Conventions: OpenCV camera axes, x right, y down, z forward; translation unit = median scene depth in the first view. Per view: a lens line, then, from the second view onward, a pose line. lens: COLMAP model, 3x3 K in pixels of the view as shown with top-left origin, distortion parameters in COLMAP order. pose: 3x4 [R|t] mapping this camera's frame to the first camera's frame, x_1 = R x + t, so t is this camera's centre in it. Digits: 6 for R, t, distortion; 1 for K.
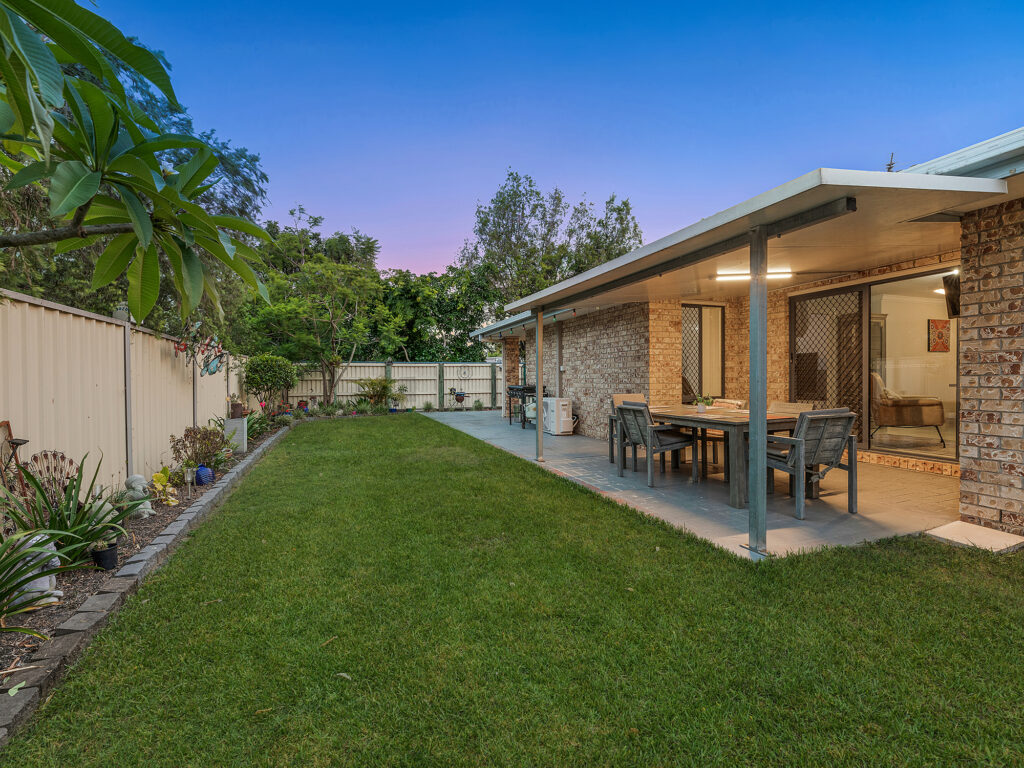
lens RADIAL K [[469.0, 0, 512.0], [0, 469.0, 384.0], [0, 0, 1]] dist [-0.001085, -0.000188]
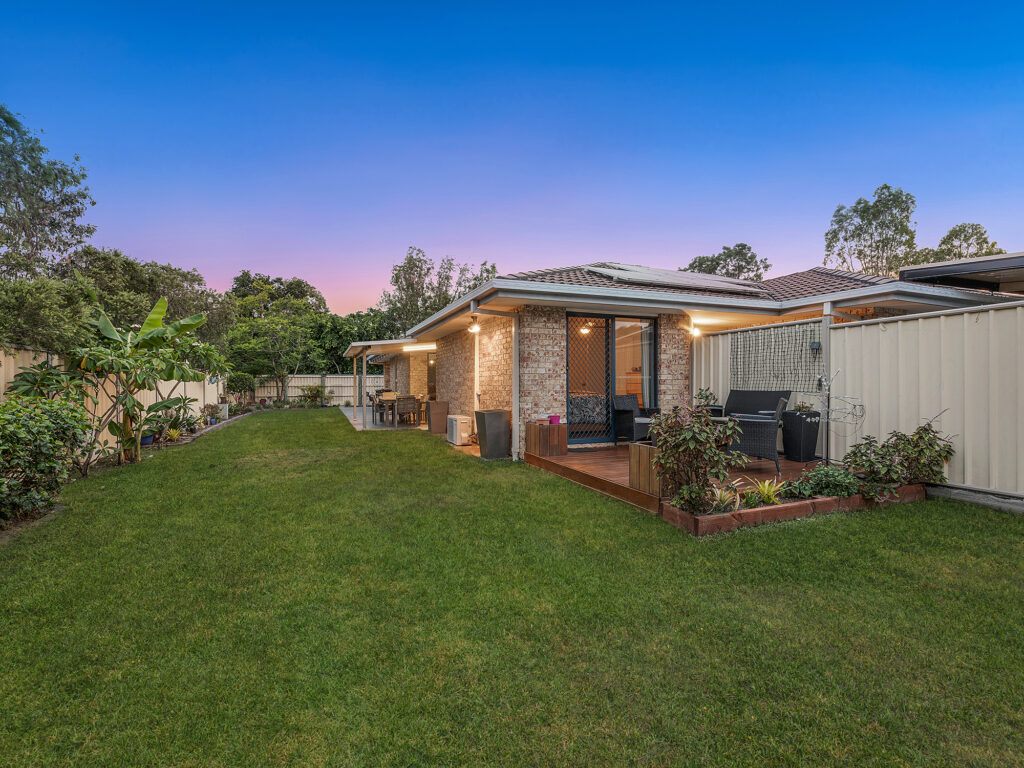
lens RADIAL K [[455.2, 0, 512.0], [0, 455.2, 384.0], [0, 0, 1]] dist [-0.008643, -0.000202]
pose [[0.998771, 0.001767, 0.049526, 0.270943], [-0.001071, 0.999900, -0.014075, 0.003954], [-0.049546, 0.014004, 0.998674, -0.490353]]
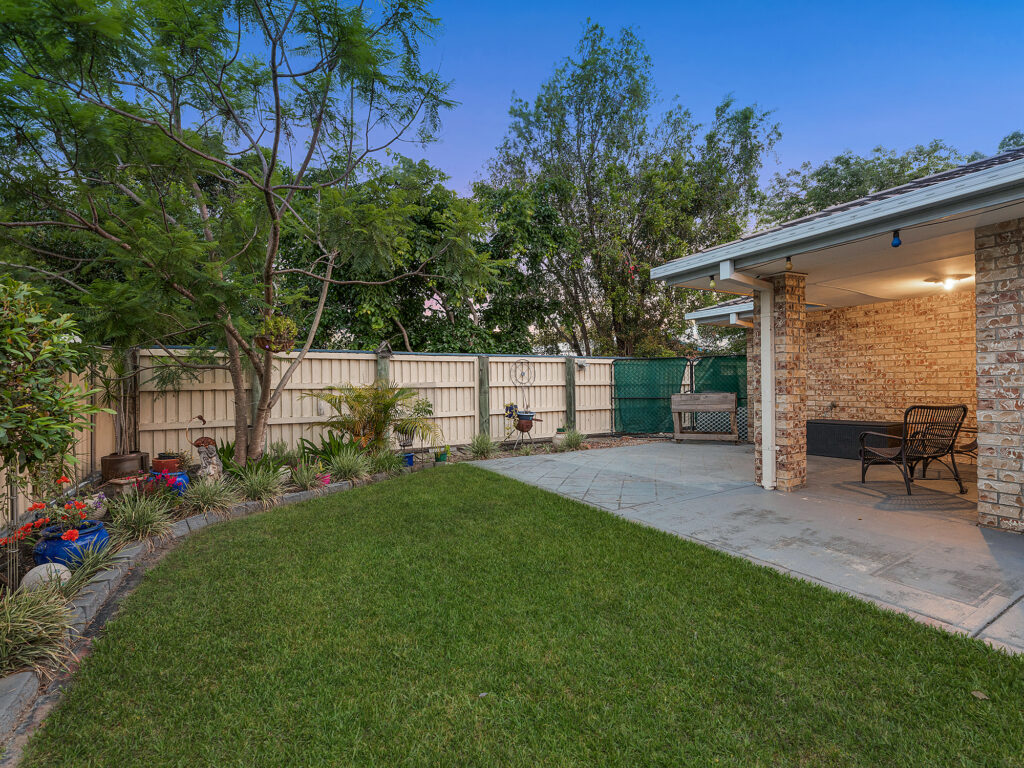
lens RADIAL K [[455.2, 0, 512.0], [0, 455.2, 384.0], [0, 0, 1]] dist [-0.008643, -0.000202]
pose [[0.983764, -0.002667, 0.179449, -0.220597], [0.004676, 0.999931, -0.010773, -0.008037], [-0.179408, 0.011438, 0.983708, 0.532920]]
